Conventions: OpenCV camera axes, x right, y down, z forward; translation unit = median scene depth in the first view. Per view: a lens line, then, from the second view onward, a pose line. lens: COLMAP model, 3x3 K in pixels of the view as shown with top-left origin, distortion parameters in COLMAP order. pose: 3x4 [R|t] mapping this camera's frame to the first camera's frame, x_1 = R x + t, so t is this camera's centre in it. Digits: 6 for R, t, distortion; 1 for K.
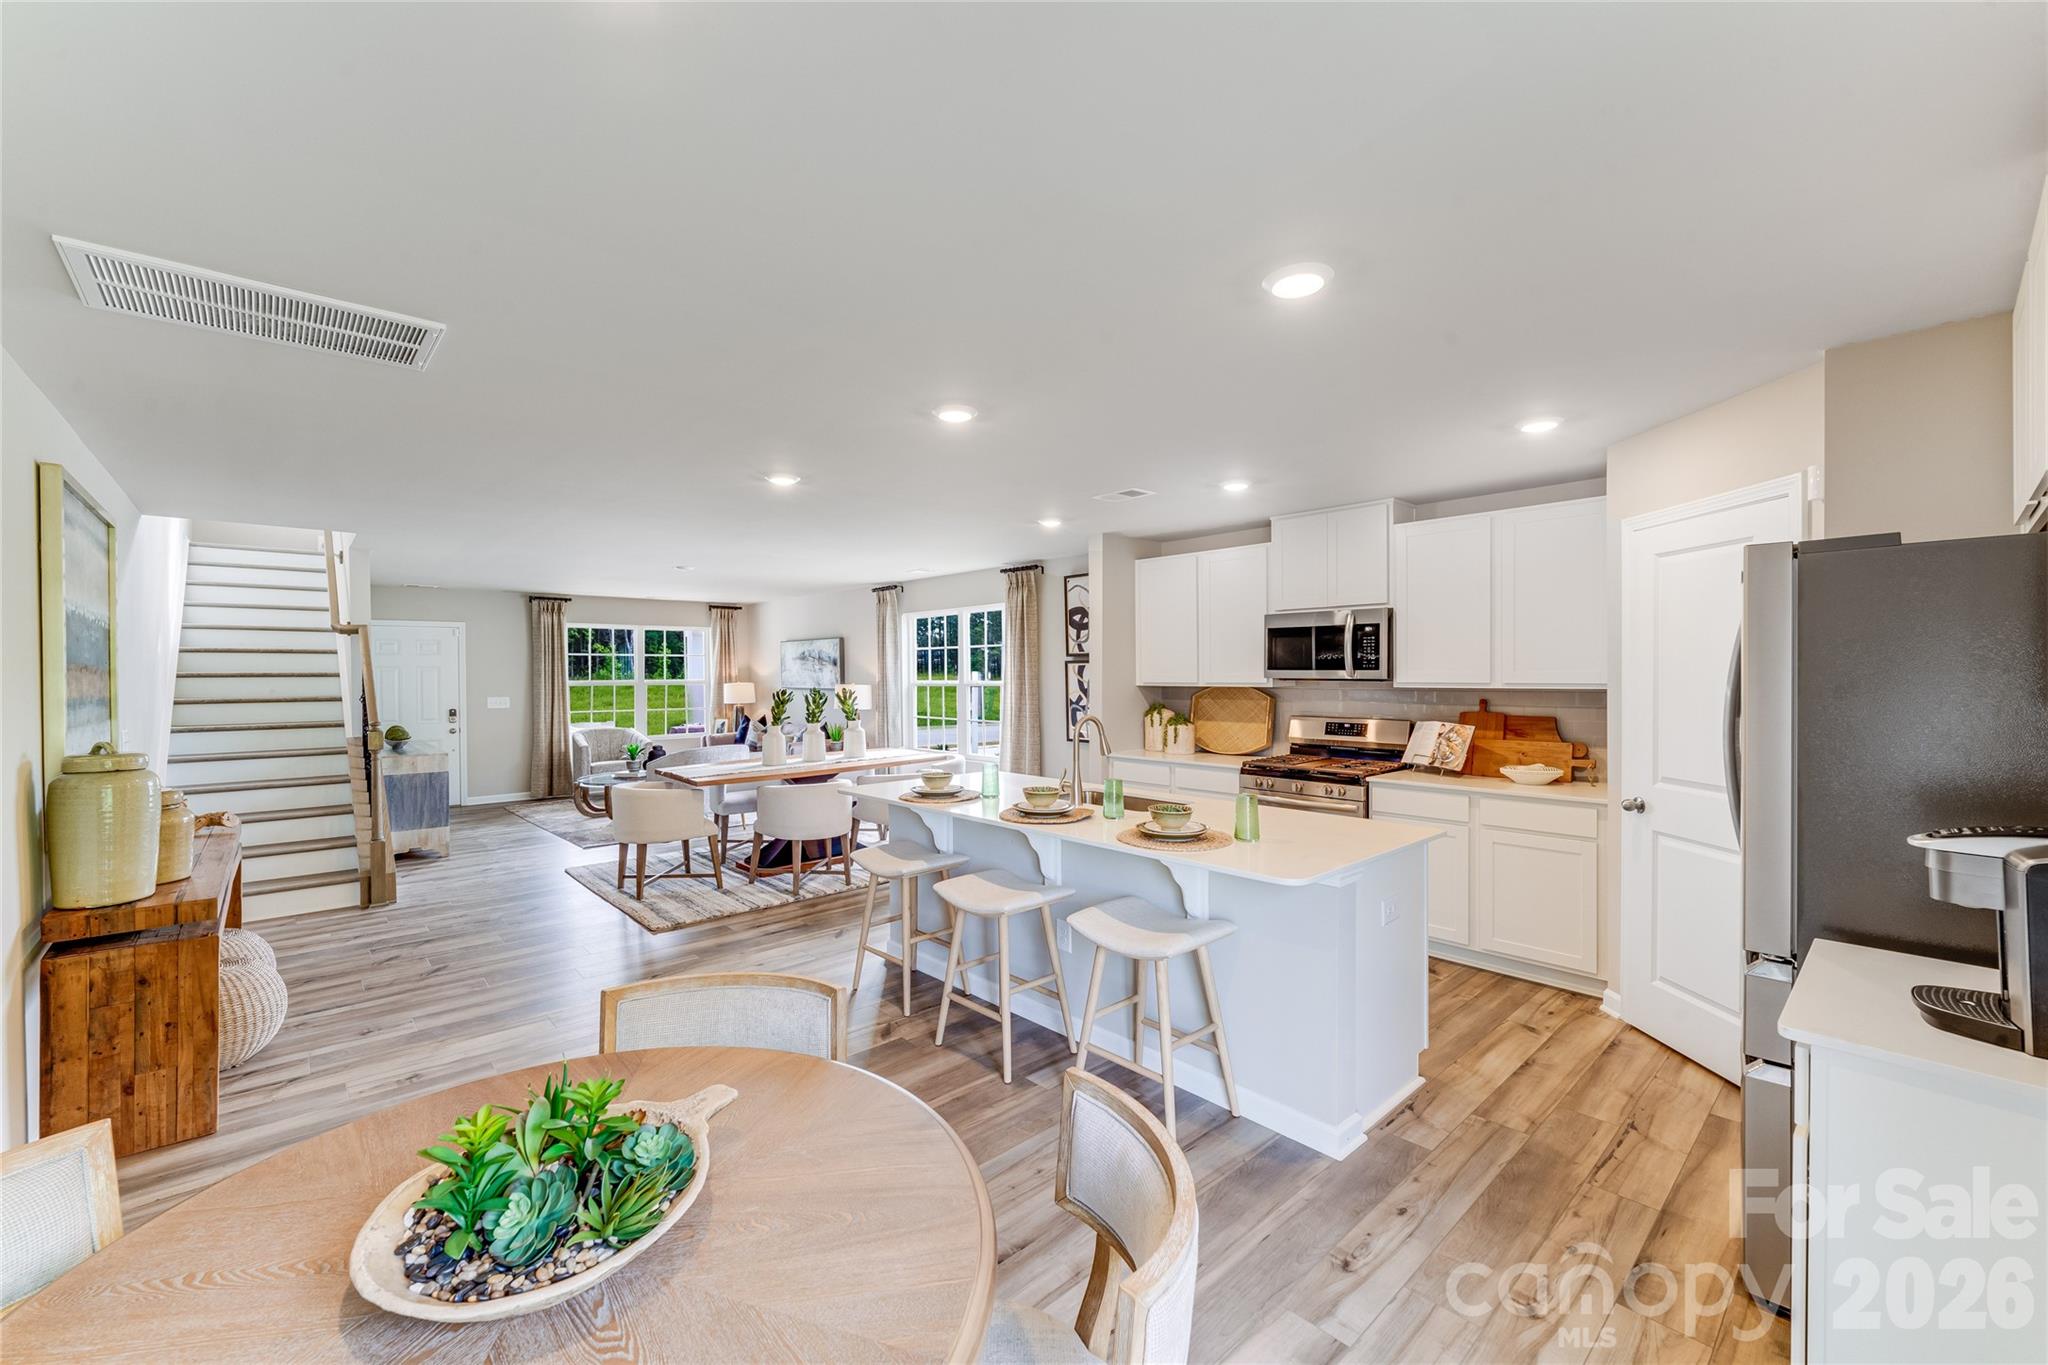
lens RADIAL K [[834.5, 0, 1015.7], [0, 834.5, 679.2], [0, 0, 1]] dist [0.001702, 0.000038]
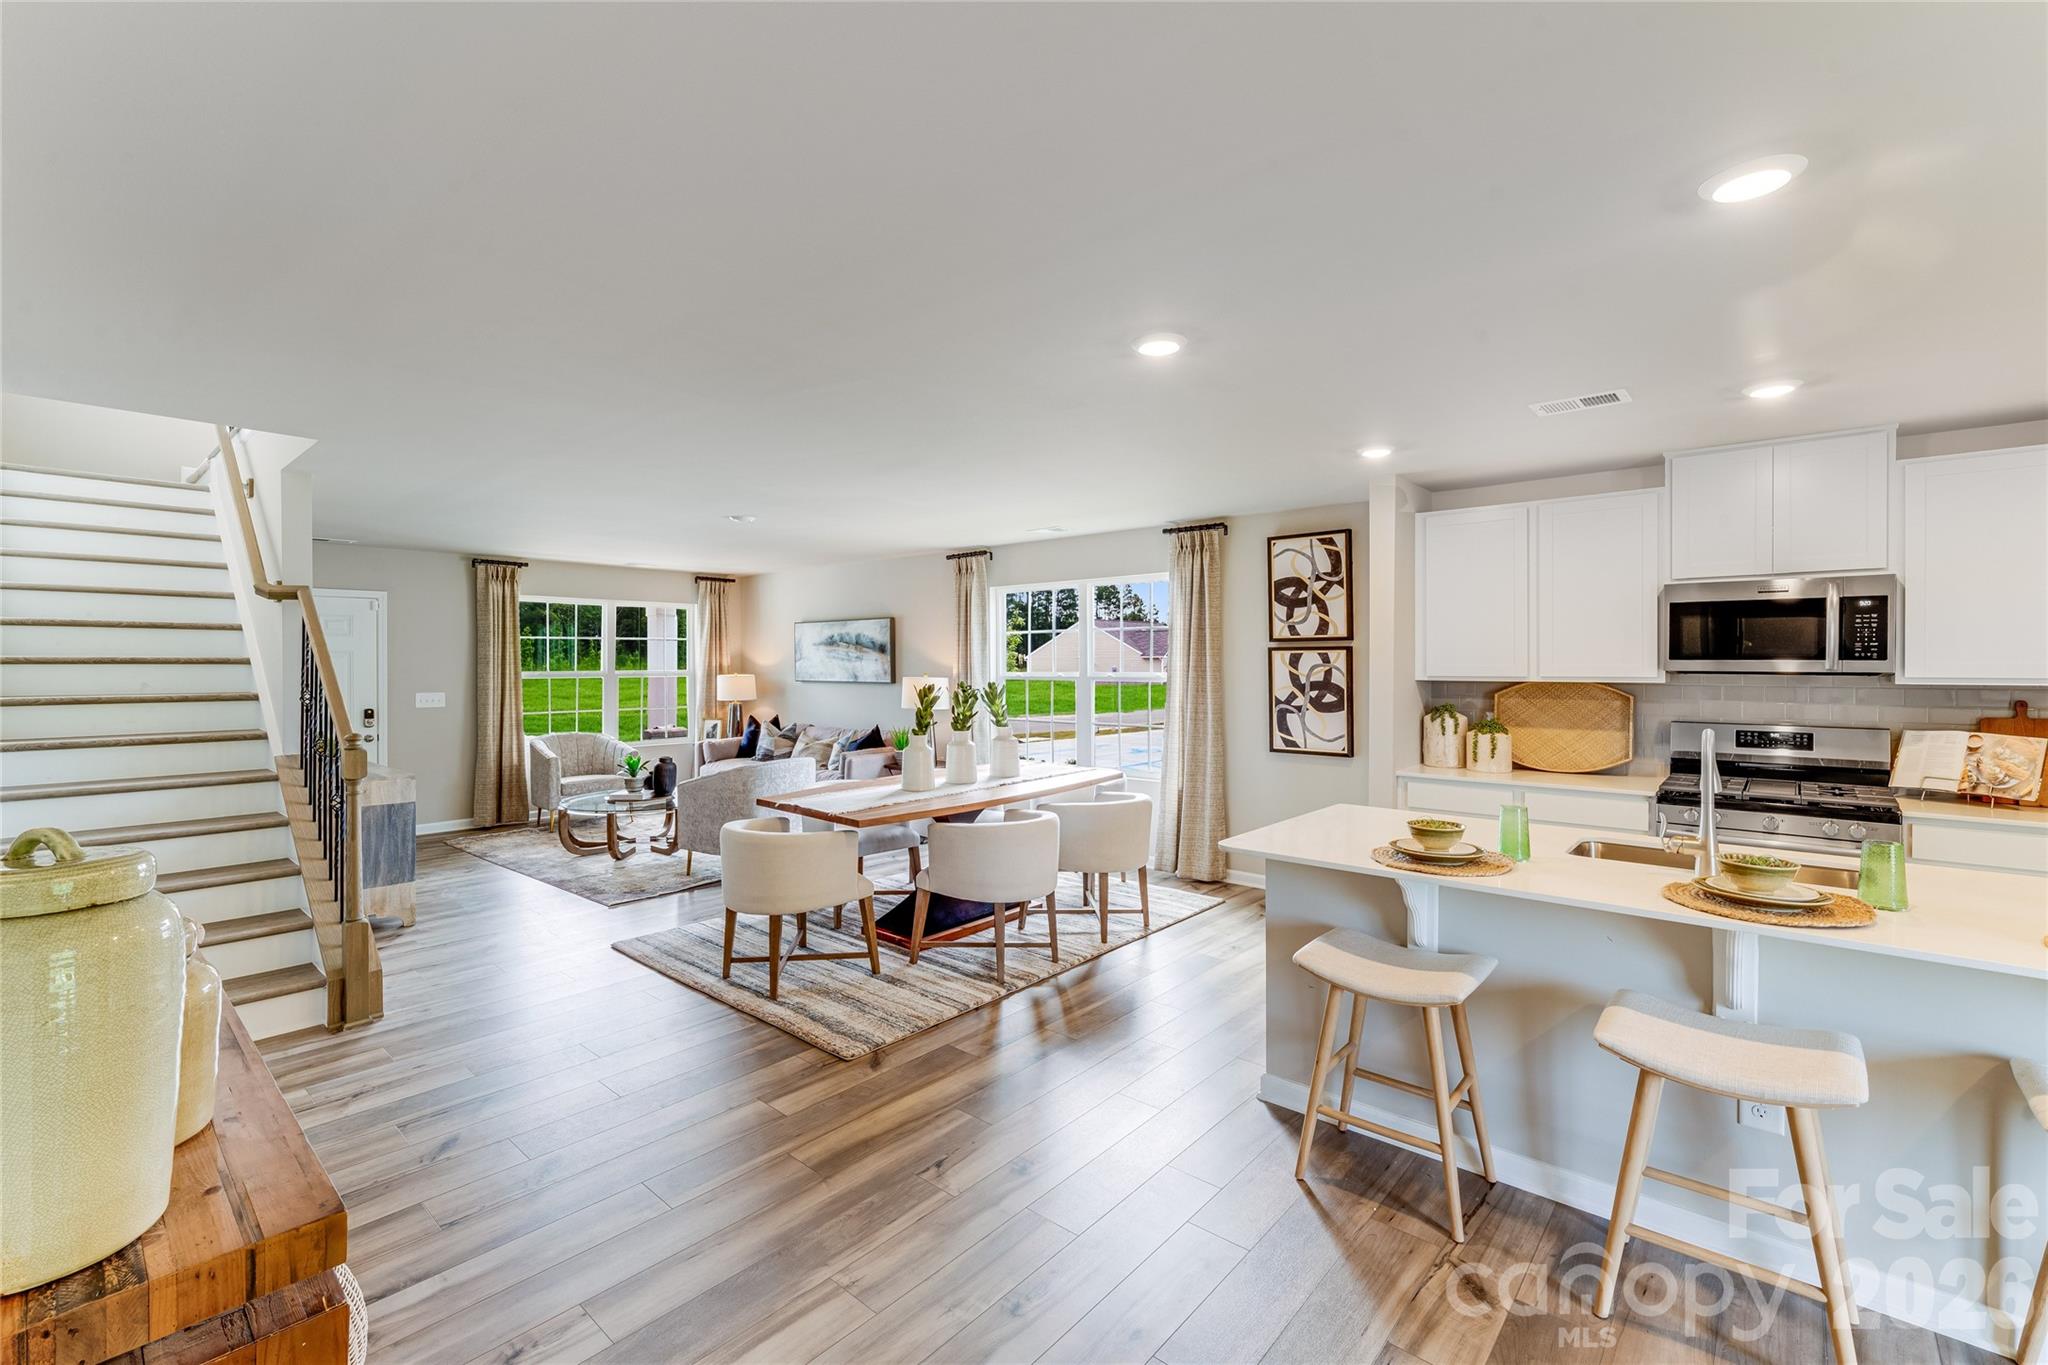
lens RADIAL K [[884.3, 0, 1002.6], [0, 884.3, 665.6], [0, 0, 1]] dist [-0.002027, 0.000252]
pose [[0.993855, 0.004460, 0.110604, -0.323663], [-0.003735, 0.999970, -0.006763, 0.001303], [-0.110631, 0.006309, 0.993842, 0.255860]]
